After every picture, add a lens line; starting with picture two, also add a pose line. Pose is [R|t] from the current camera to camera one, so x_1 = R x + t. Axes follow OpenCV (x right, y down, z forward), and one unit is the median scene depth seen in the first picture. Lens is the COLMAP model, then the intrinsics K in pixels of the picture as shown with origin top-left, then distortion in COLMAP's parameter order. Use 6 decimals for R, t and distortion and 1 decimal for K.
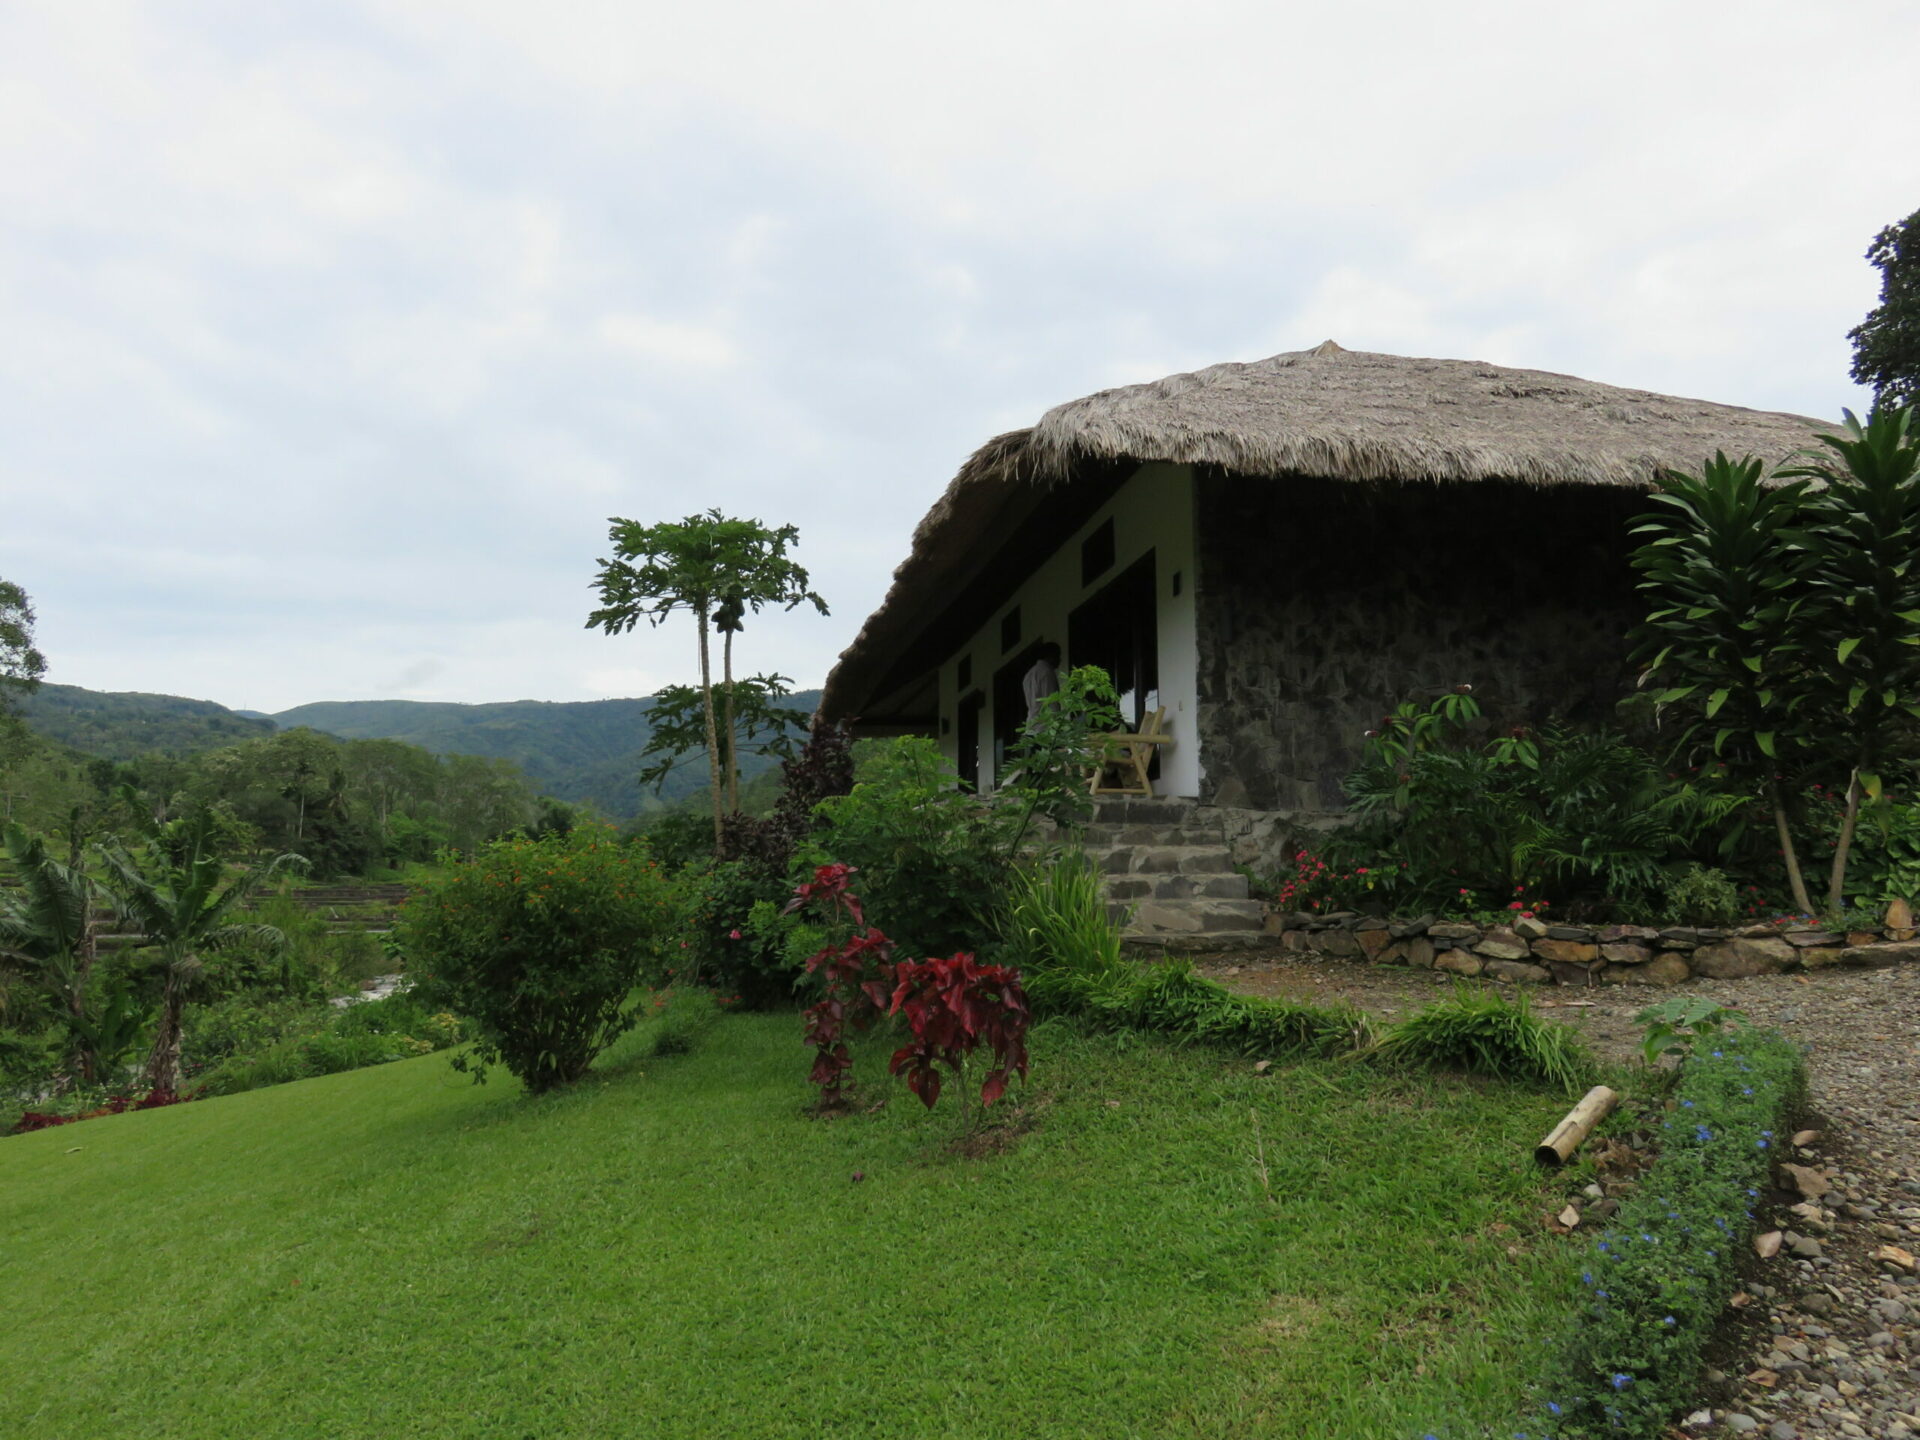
lens RADIAL K [[1446.1, 0, 960.0], [0, 1446.1, 720.0], [0, 0, 1]] dist [-0.017878, 0.001423]
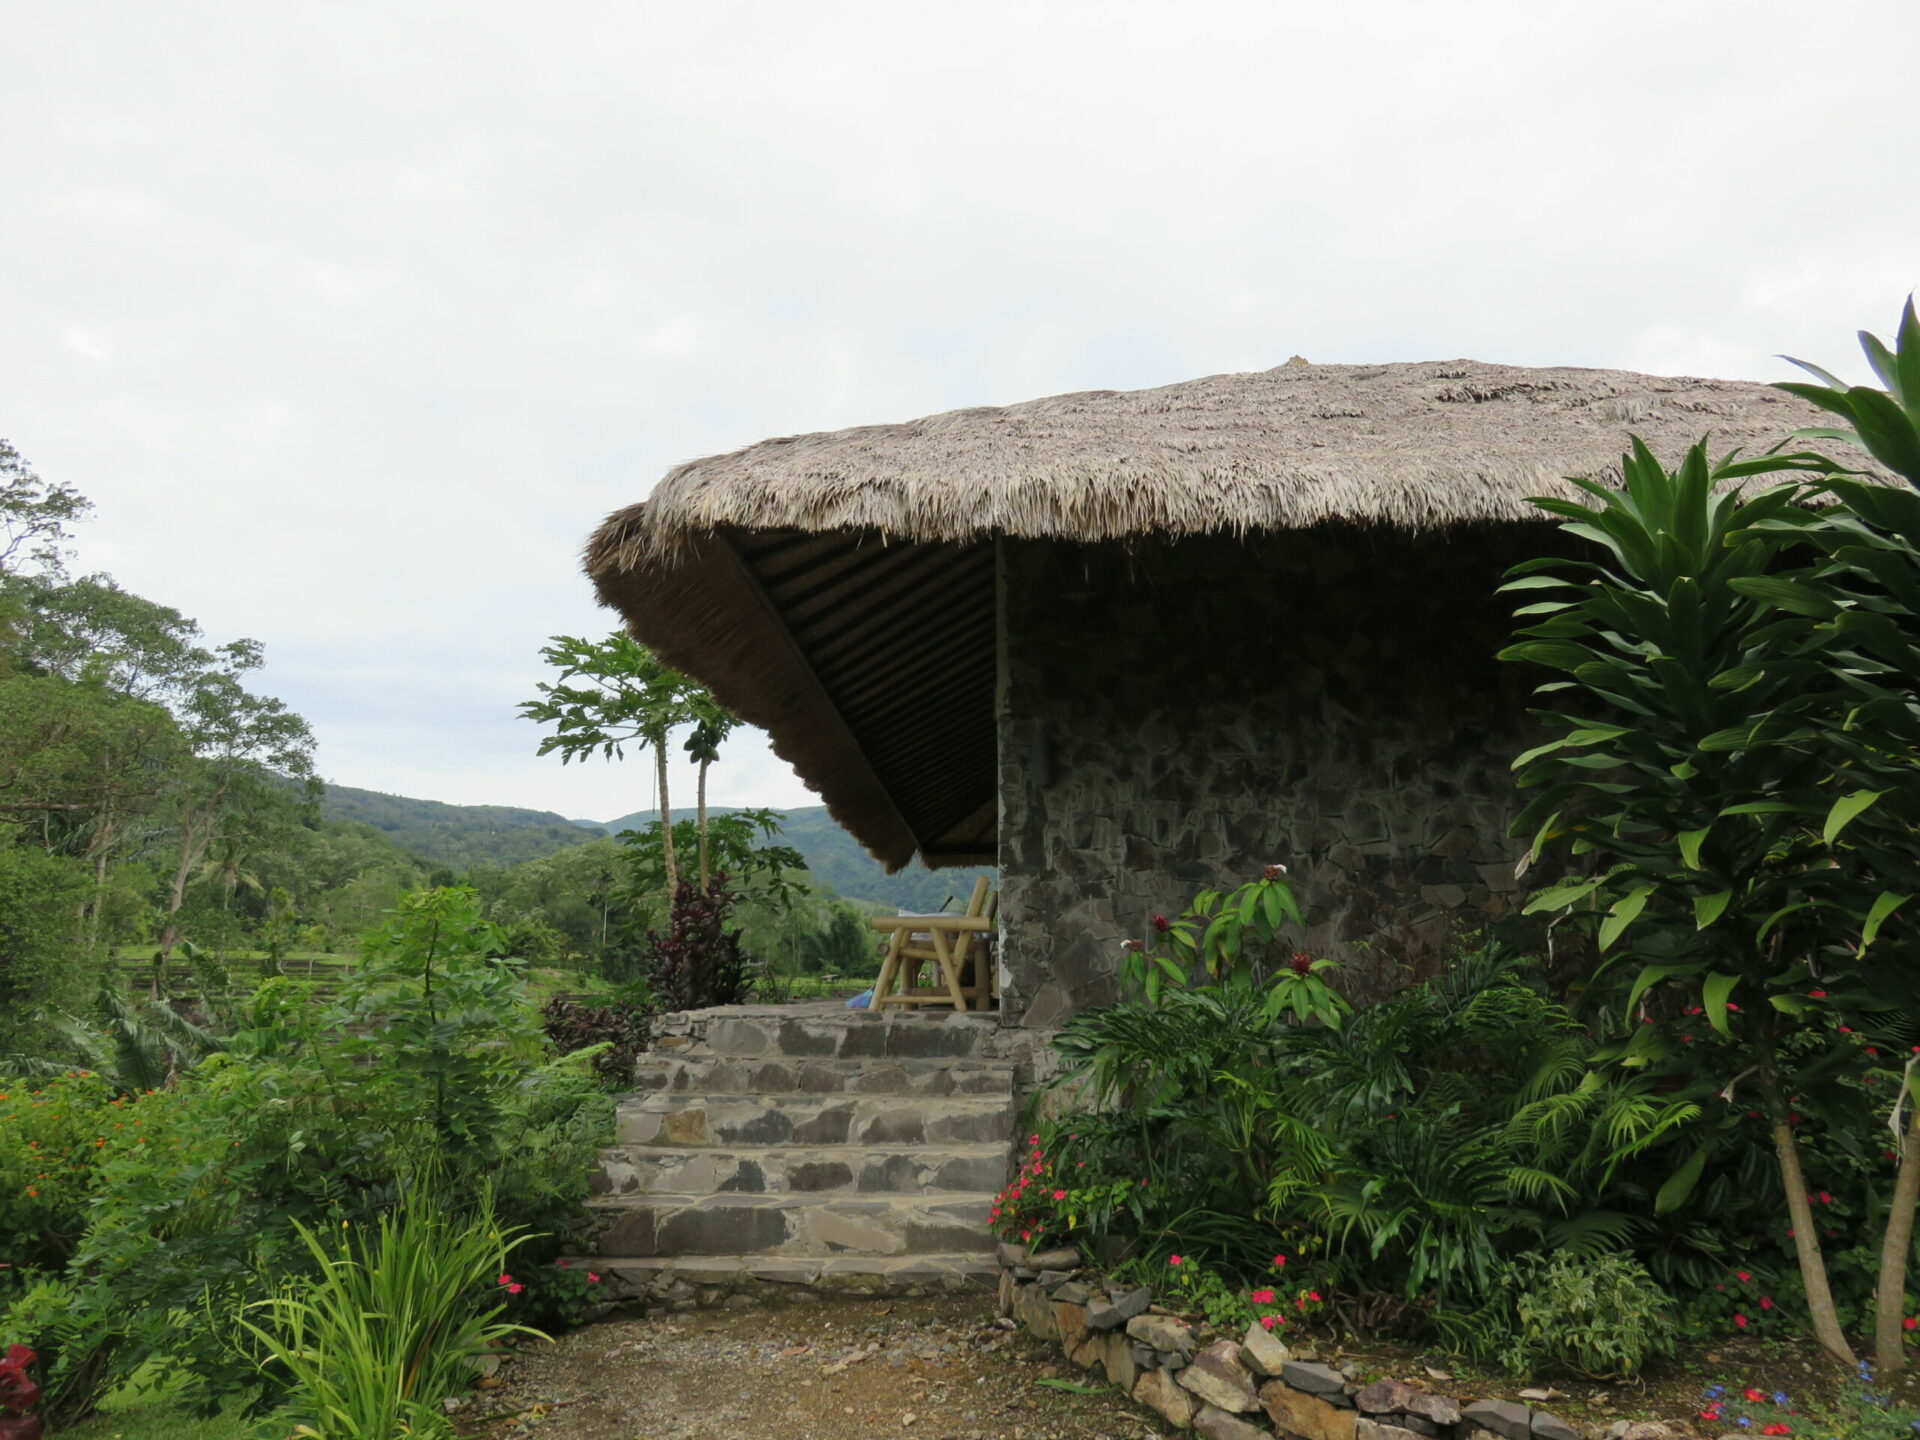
lens RADIAL K [[1446.1, 0, 960.0], [0, 1446.1, 720.0], [0, 0, 1]] dist [-0.017878, 0.001423]
pose [[0.979115, -0.038467, -0.199633, 0.297656], [0.025164, 0.997316, -0.068753, -0.040237], [0.201742, 0.062293, 0.977456, 0.331954]]
